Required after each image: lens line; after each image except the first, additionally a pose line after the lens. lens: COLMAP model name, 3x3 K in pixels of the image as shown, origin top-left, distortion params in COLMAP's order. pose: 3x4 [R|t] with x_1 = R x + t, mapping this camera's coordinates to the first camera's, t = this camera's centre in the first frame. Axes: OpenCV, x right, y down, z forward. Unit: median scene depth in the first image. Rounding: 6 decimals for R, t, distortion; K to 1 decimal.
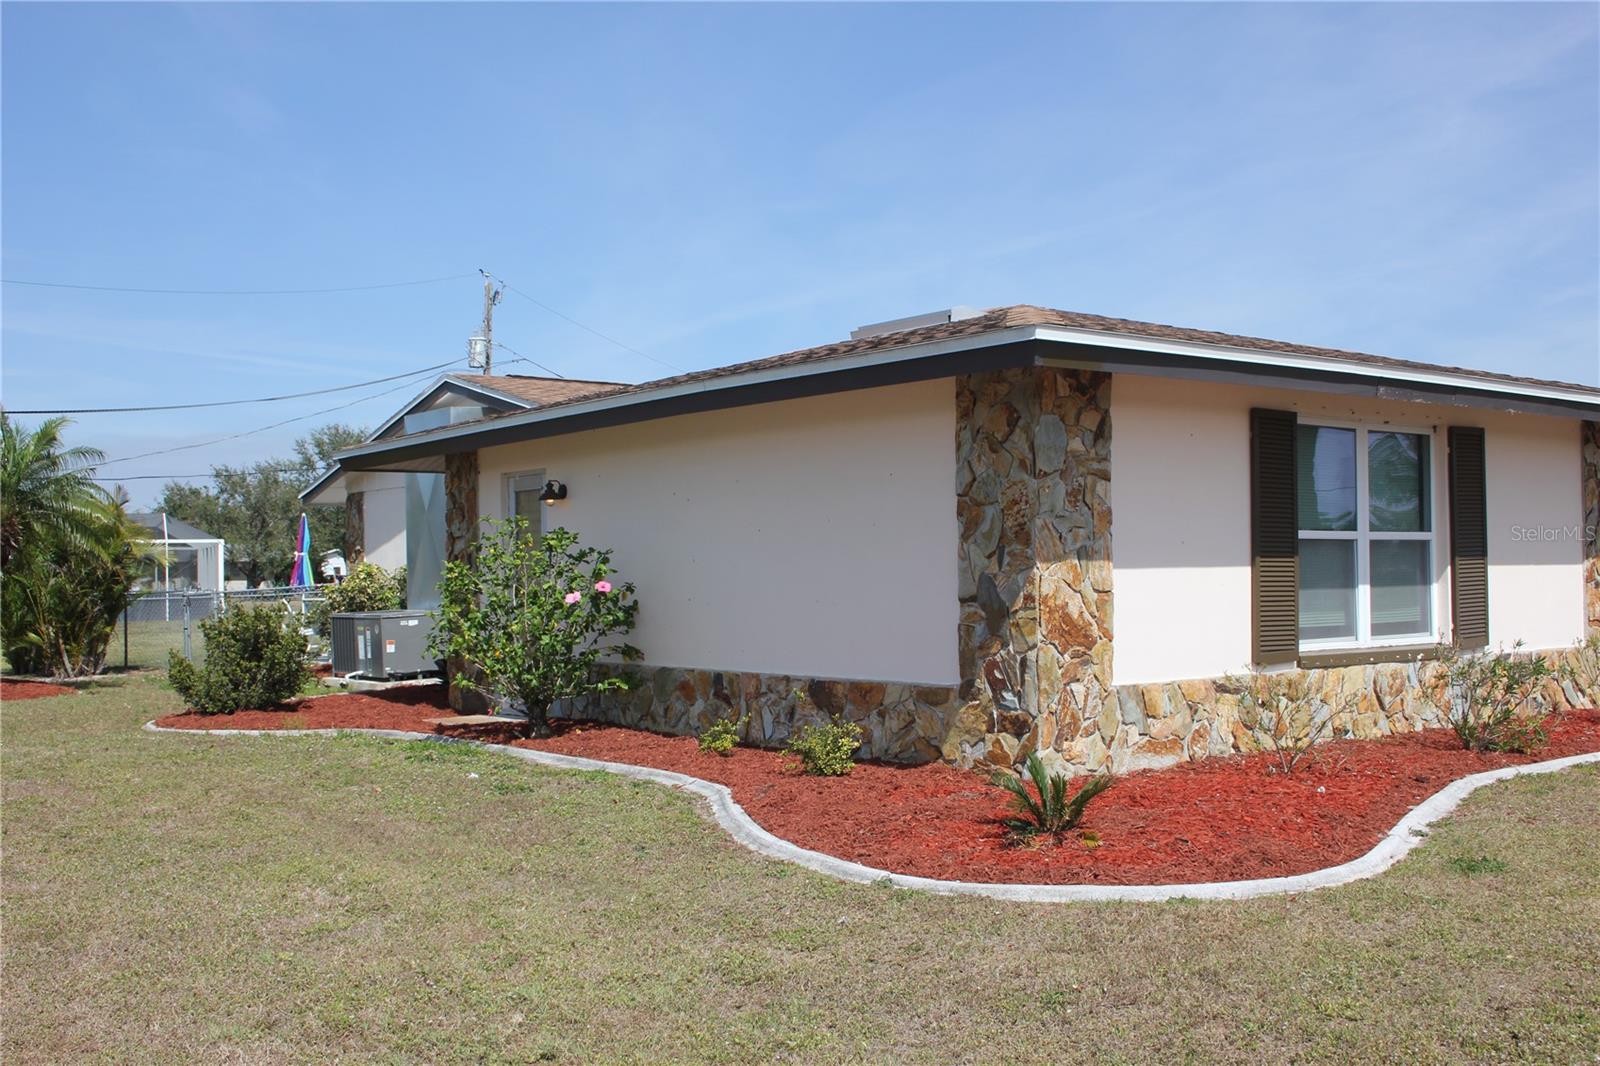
lens RADIAL K [[1602.8, 0, 795.1], [0, 1602.8, 553.2], [0, 0, 1]] dist [-0.075120, 0.000000]
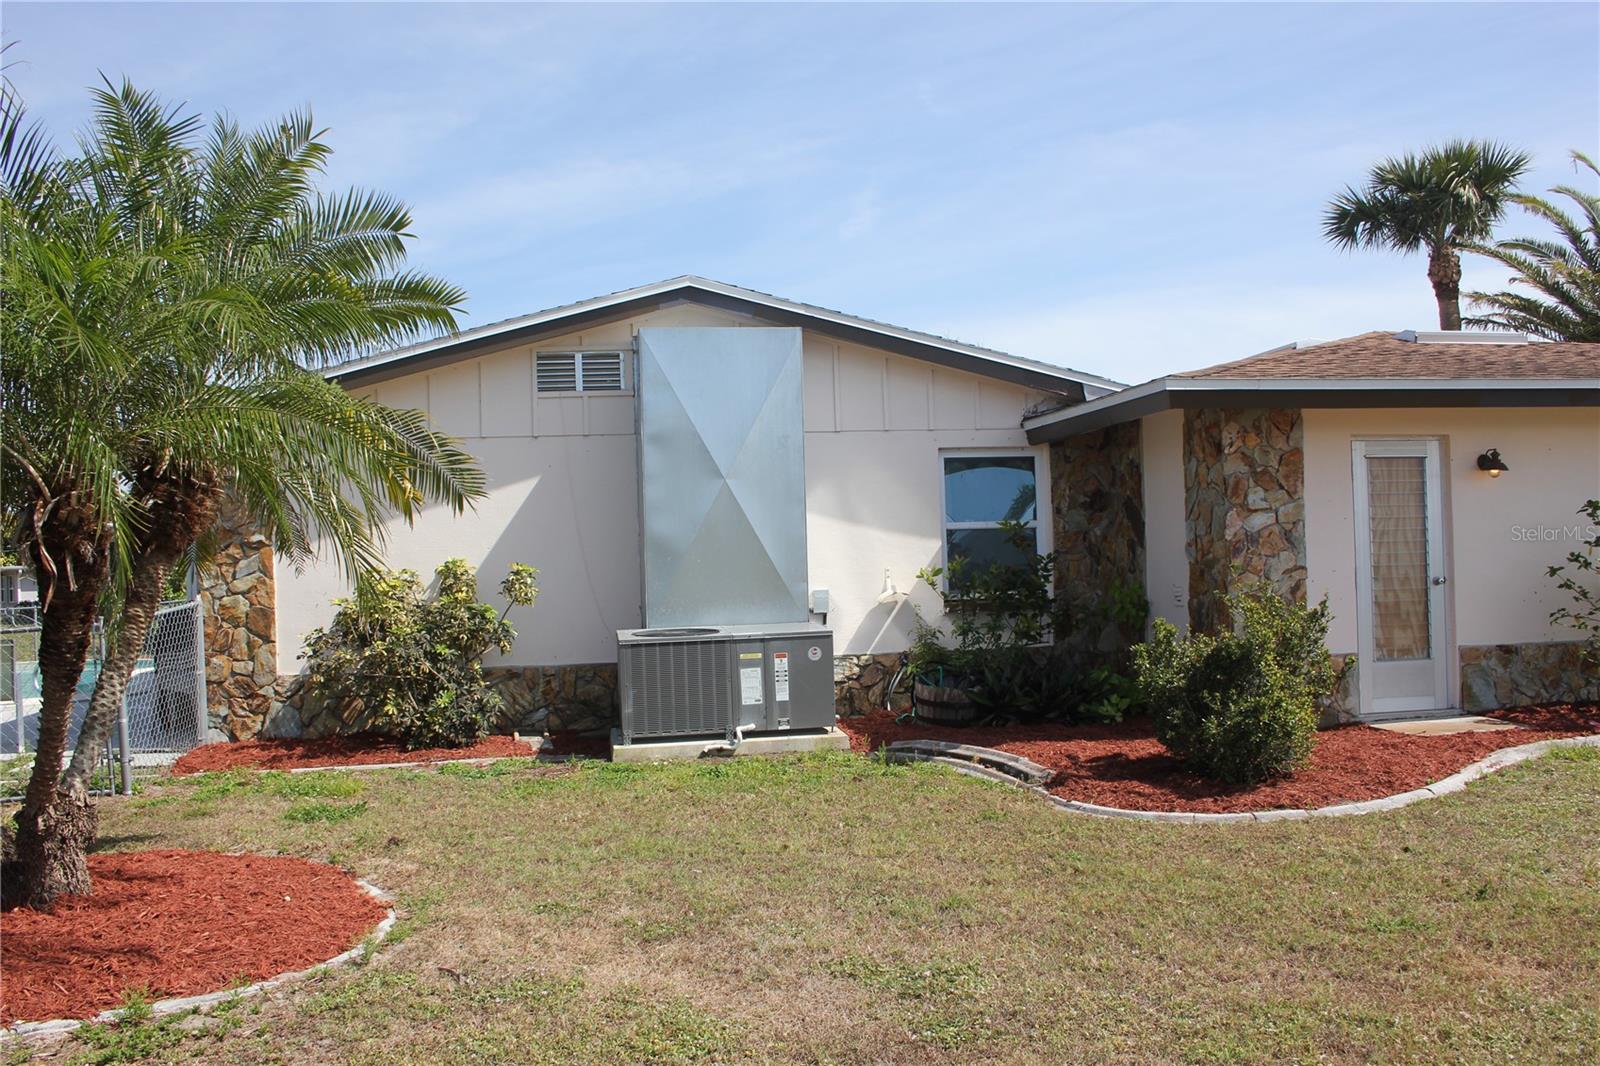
lens RADIAL K [[1340.1, 0, 815.0], [0, 1340.1, 563.0], [0, 0, 1]] dist [-0.146341, 0.130080]
pose [[0.471204, 0.001828, 0.882022, -1.347331], [0.013003, 0.999875, -0.009019, 0.028611], [-0.881928, 0.015719, 0.471121, 1.355213]]
